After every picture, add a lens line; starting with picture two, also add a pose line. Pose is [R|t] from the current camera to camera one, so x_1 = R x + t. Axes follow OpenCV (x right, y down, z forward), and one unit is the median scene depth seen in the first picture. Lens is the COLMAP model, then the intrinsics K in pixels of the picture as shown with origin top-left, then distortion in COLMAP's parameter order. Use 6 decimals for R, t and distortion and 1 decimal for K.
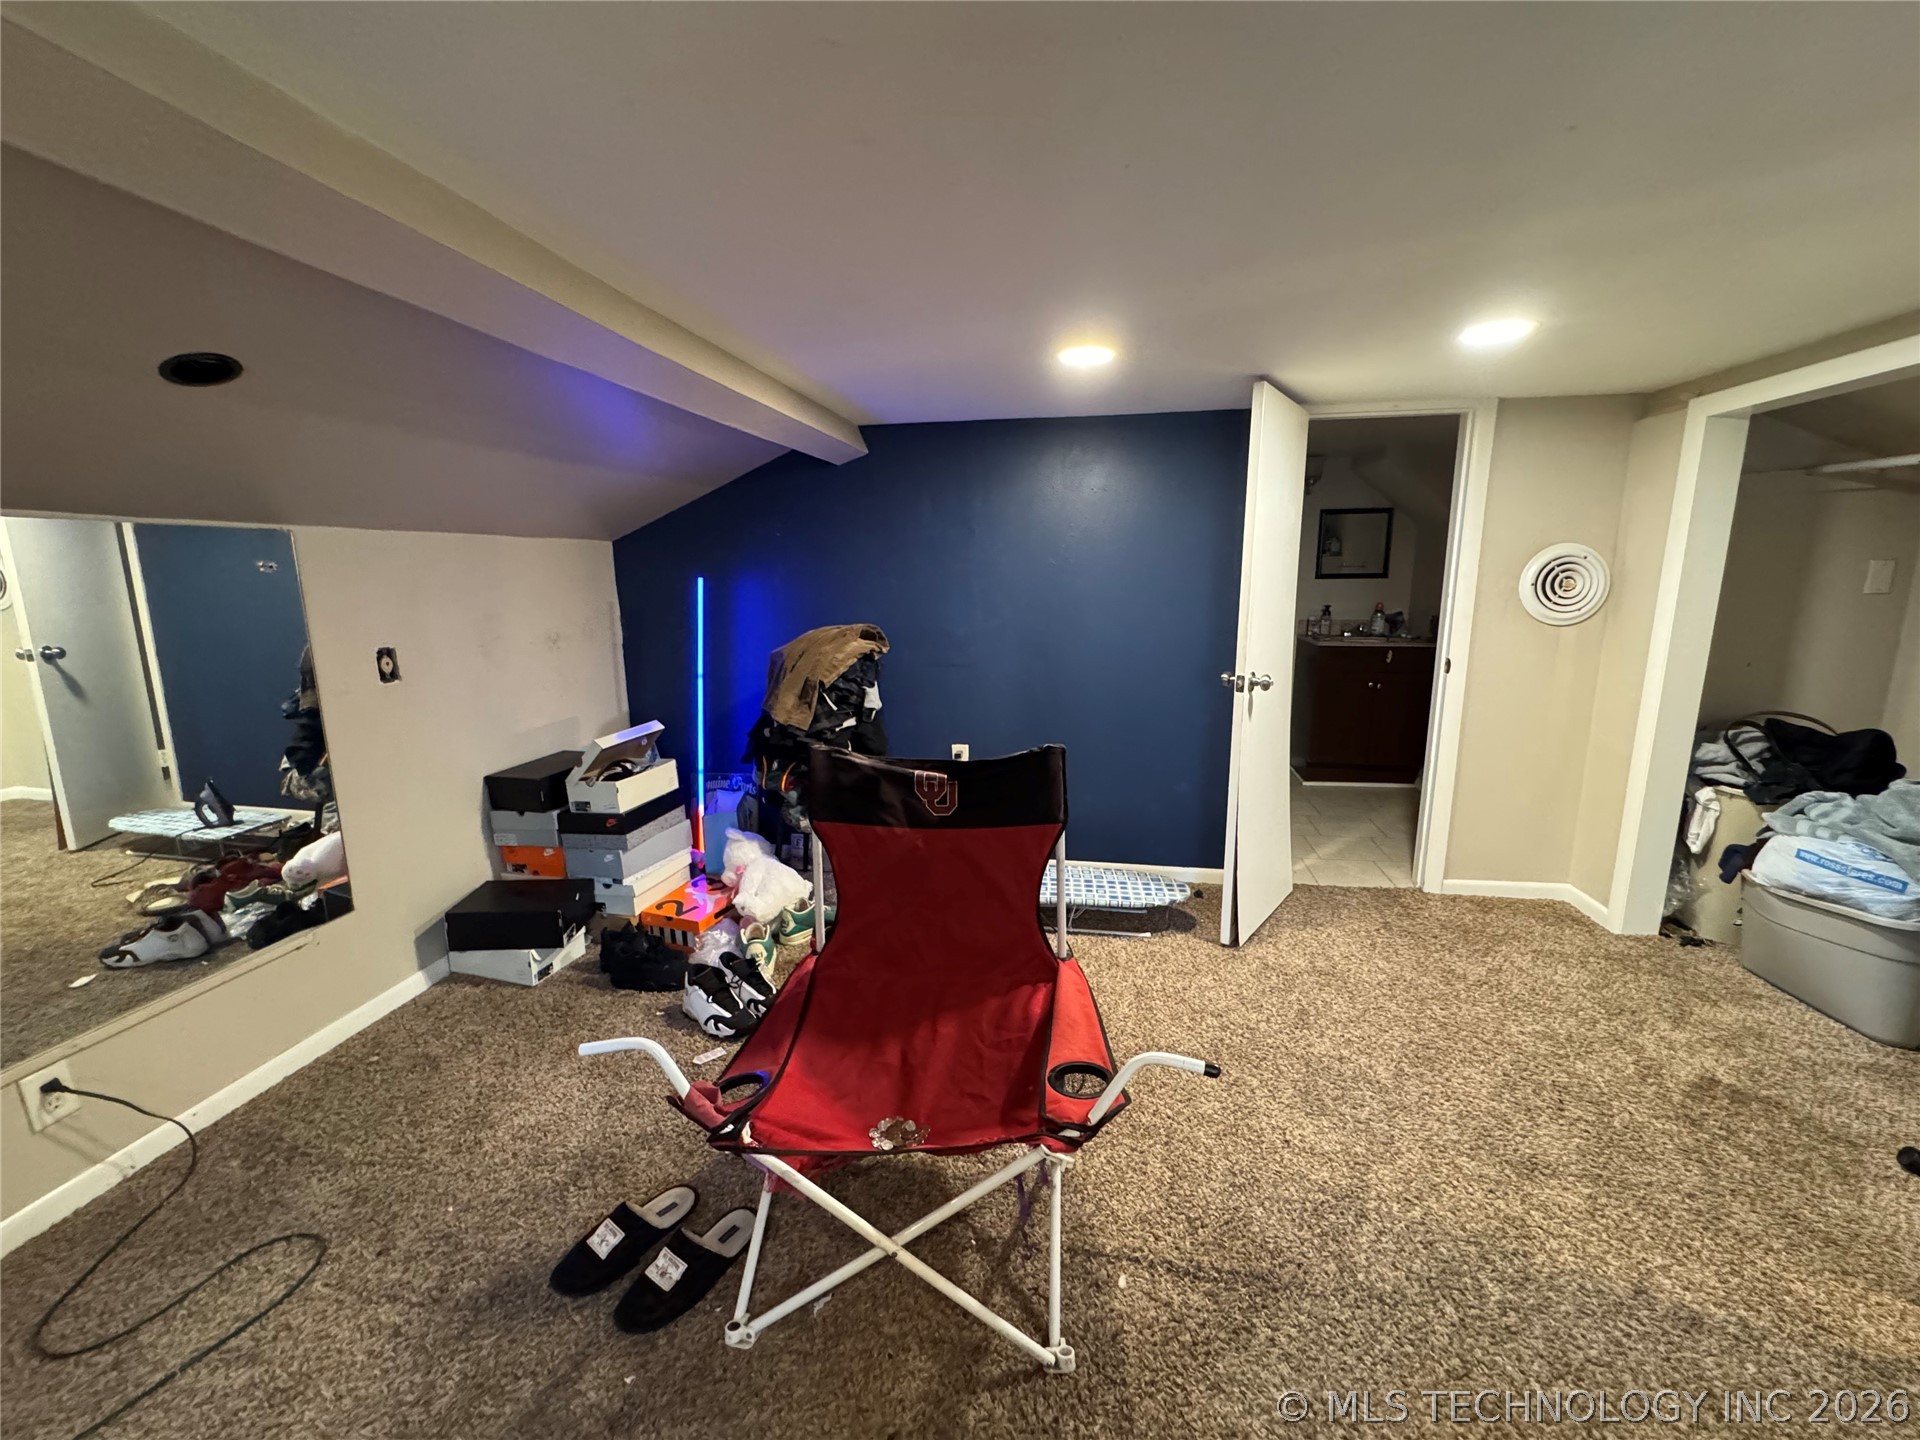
lens RADIAL K [[765.0, 0, 970.9], [0, 765.0, 718.4], [0, 0, 1]] dist [-0.005809, 0.001108]
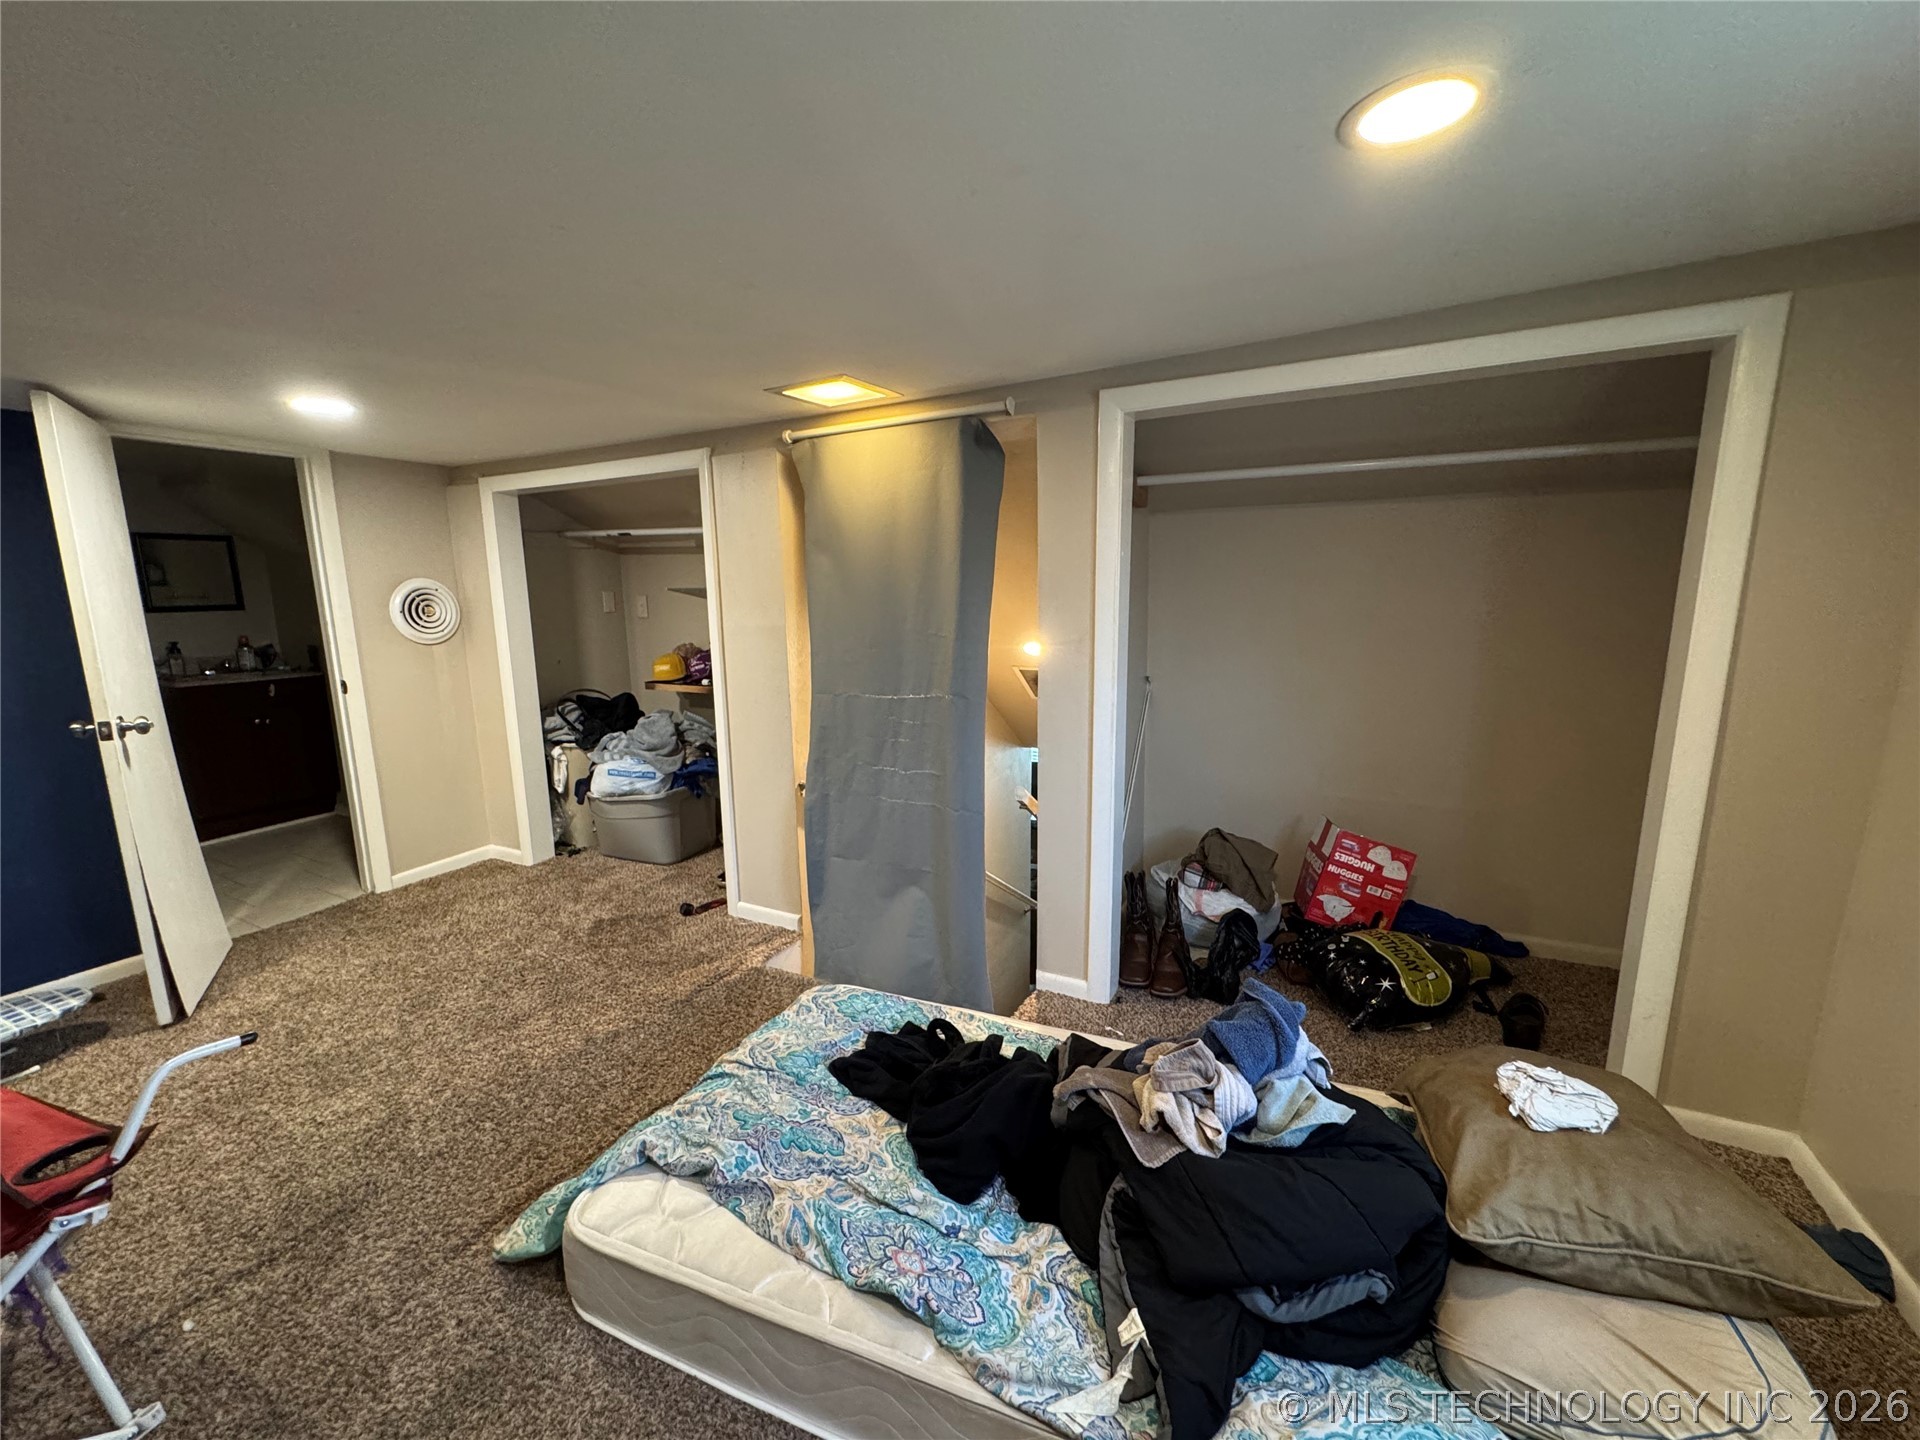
lens RADIAL K [[765.0, 0, 954.1], [0, 765.0, 727.4], [0, 0, 1]] dist [-0.005809, 0.001108]
pose [[0.307663, -0.163215, 0.937392, -0.170767], [0.188401, 0.976122, 0.108123, 0.040853], [-0.932657, 0.143340, 0.331066, -0.207827]]
